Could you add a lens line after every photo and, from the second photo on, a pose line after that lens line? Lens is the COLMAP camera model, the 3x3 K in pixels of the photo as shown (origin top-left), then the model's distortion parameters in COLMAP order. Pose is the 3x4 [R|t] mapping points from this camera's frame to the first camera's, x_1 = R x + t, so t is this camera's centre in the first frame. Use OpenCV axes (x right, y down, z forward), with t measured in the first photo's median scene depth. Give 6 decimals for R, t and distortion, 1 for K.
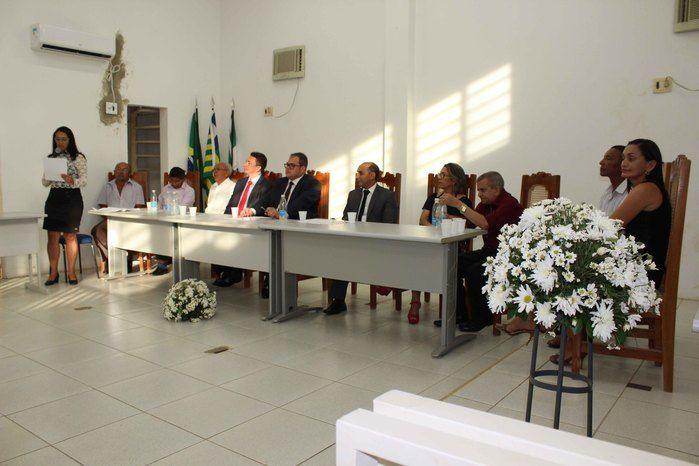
lens RADIAL K [[578.8, 0, 350.8], [0, 578.8, 232.1], [0, 0, 1]] dist [-0.092172, 0.104690]
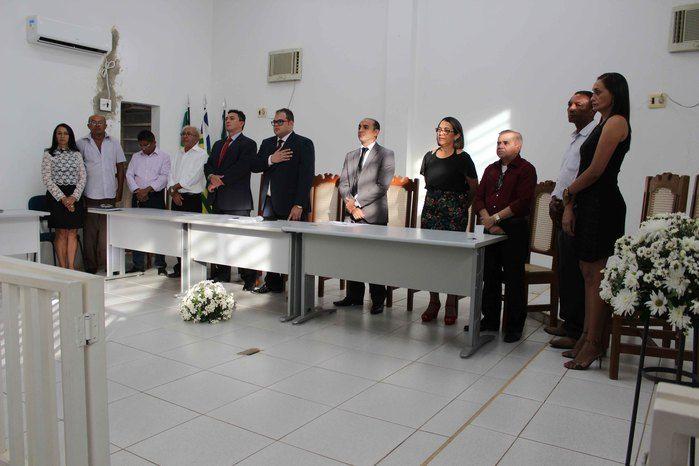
lens RADIAL K [[578.8, 0, 352.2], [0, 578.8, 235.4], [0, 0, 1]] dist [-0.092172, 0.104690]
pose [[0.996538, 0.013261, 0.082077, -0.113686], [-0.013565, 0.999903, 0.003142, -0.003066], [-0.082027, -0.004244, 0.996621, -0.015550]]
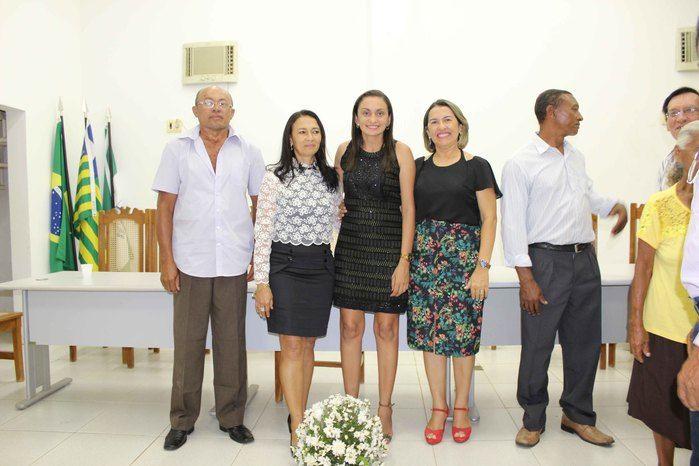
lens RADIAL K [[578.8, 0, 347.0], [0, 578.8, 231.2], [0, 0, 1]] dist [-0.092172, 0.104690]
pose [[0.832839, -0.047024, 0.551515, -0.625127], [0.078953, 0.996289, -0.034279, -0.059993], [-0.547856, 0.072093, 0.833461, 0.489935]]
